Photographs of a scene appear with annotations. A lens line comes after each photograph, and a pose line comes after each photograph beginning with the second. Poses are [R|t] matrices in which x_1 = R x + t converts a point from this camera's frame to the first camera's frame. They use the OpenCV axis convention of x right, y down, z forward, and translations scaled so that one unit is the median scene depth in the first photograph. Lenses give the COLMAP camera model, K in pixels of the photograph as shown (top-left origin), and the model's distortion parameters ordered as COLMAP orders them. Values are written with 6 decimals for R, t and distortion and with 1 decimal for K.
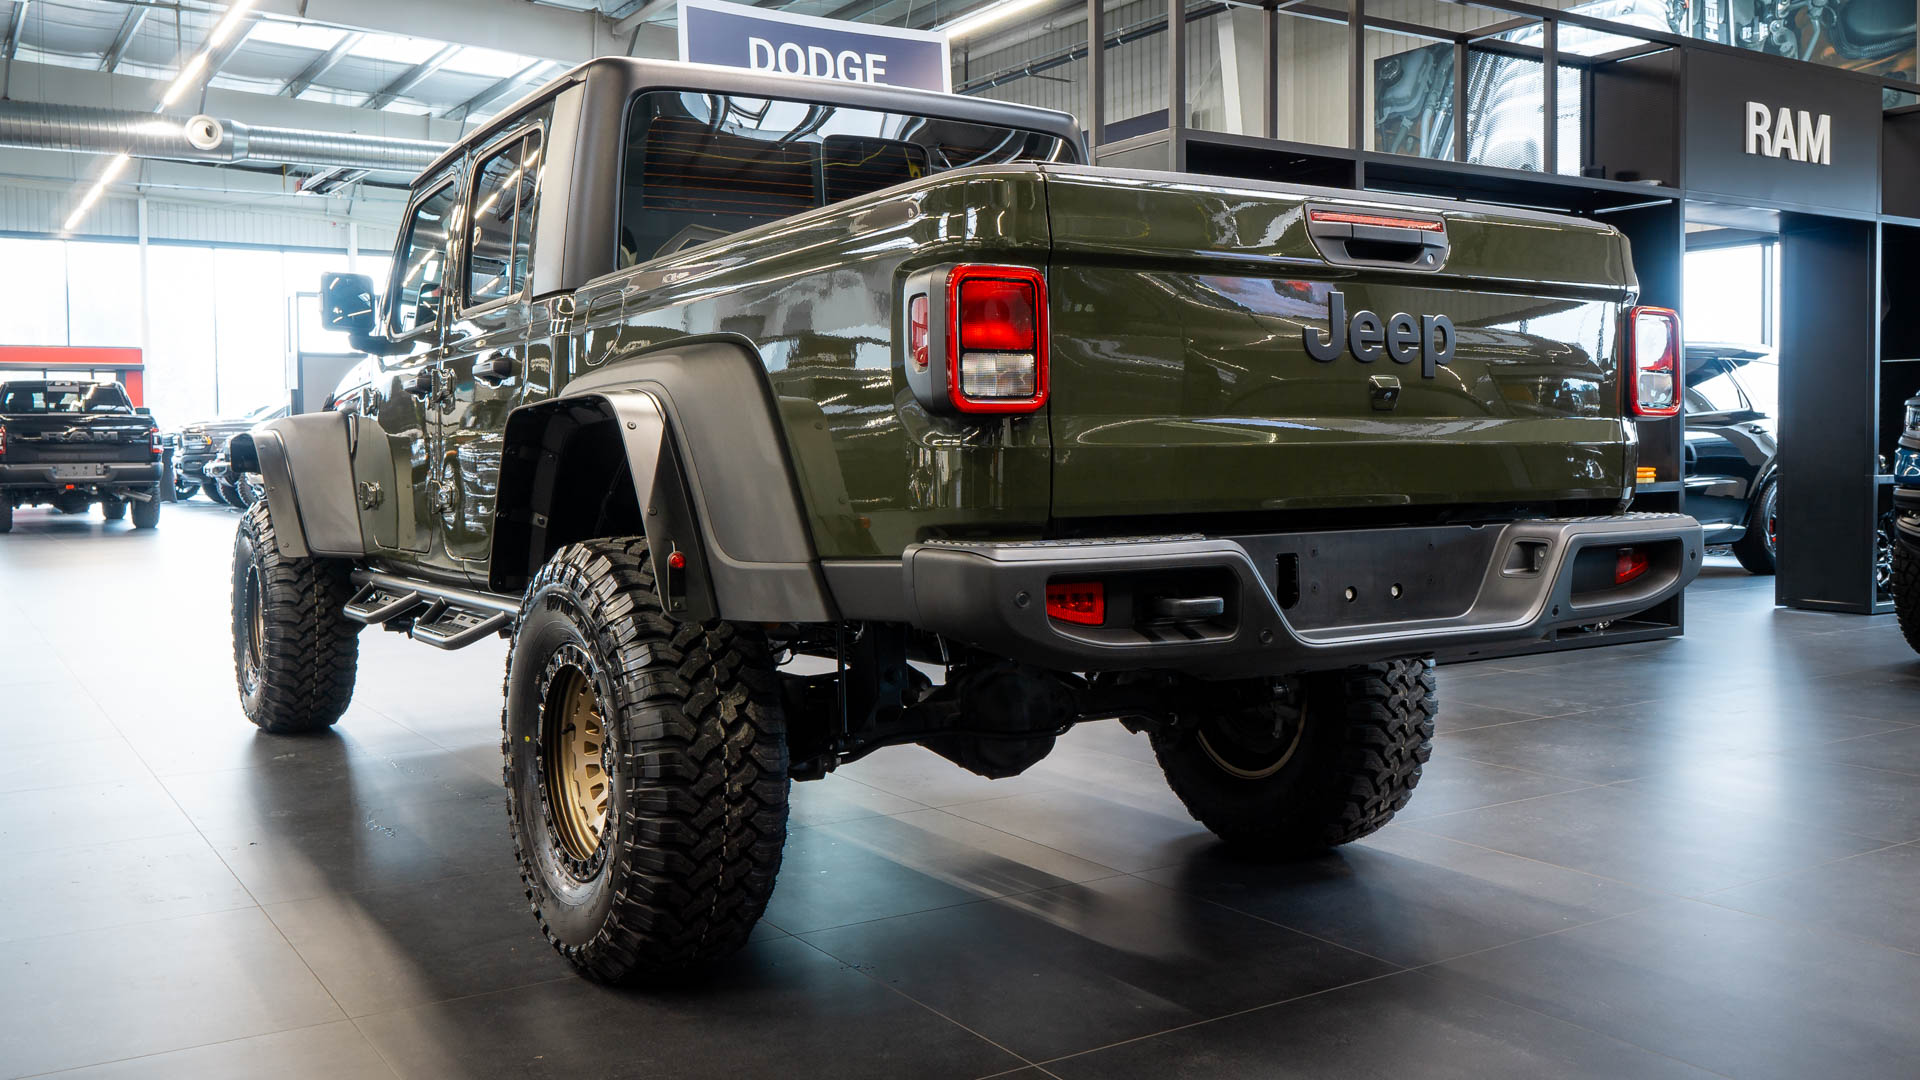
lens RADIAL K [[1655.1, 0, 960.0], [0, 1655.1, 540.0], [0, 0, 1]] dist [-0.002945, -0.005799]
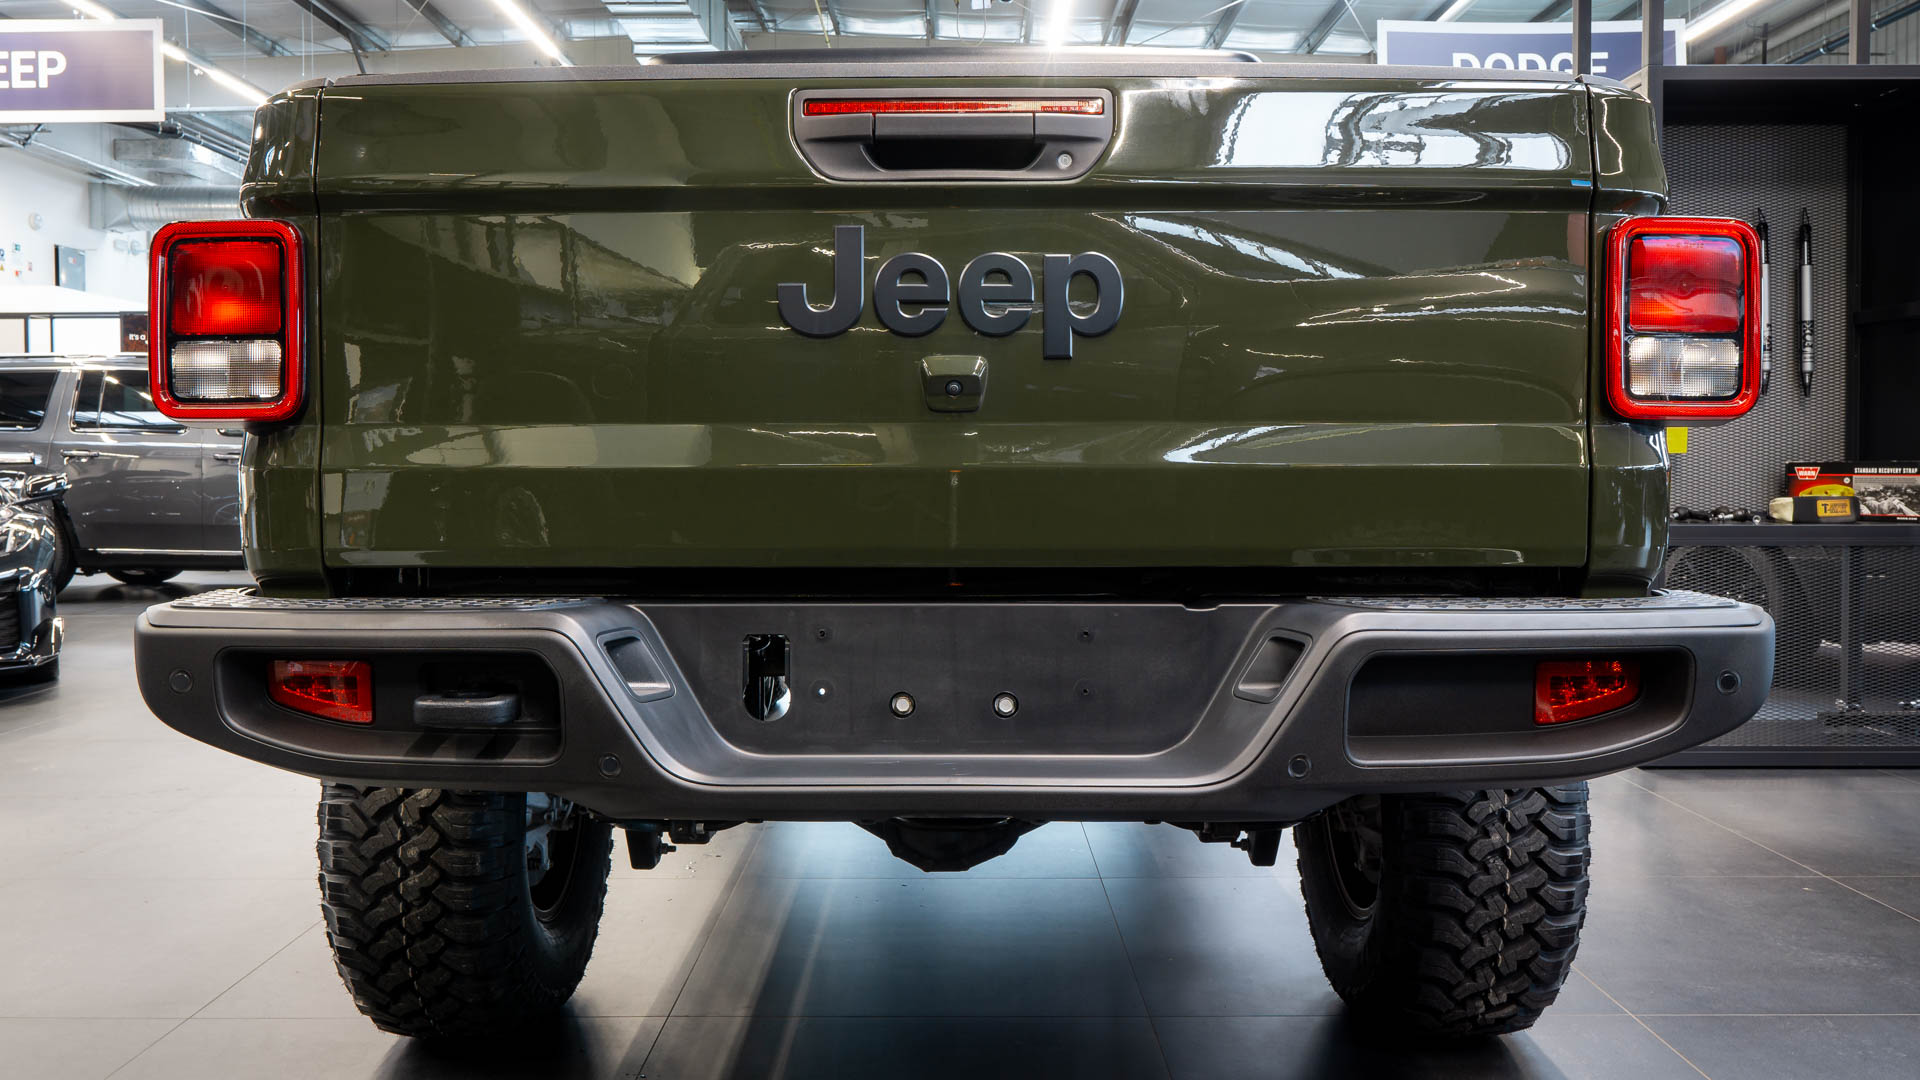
lens RADIAL K [[1439.8, 0, 960.9], [0, 1439.8, 495.0], [0, 0, 1]] dist [-0.019405, -0.003380]
pose [[0.841955, 0.020296, -0.539165, 0.517413], [-0.034787, 0.999255, -0.016707, -0.036426], [0.538424, 0.032822, 0.842034, 0.519937]]
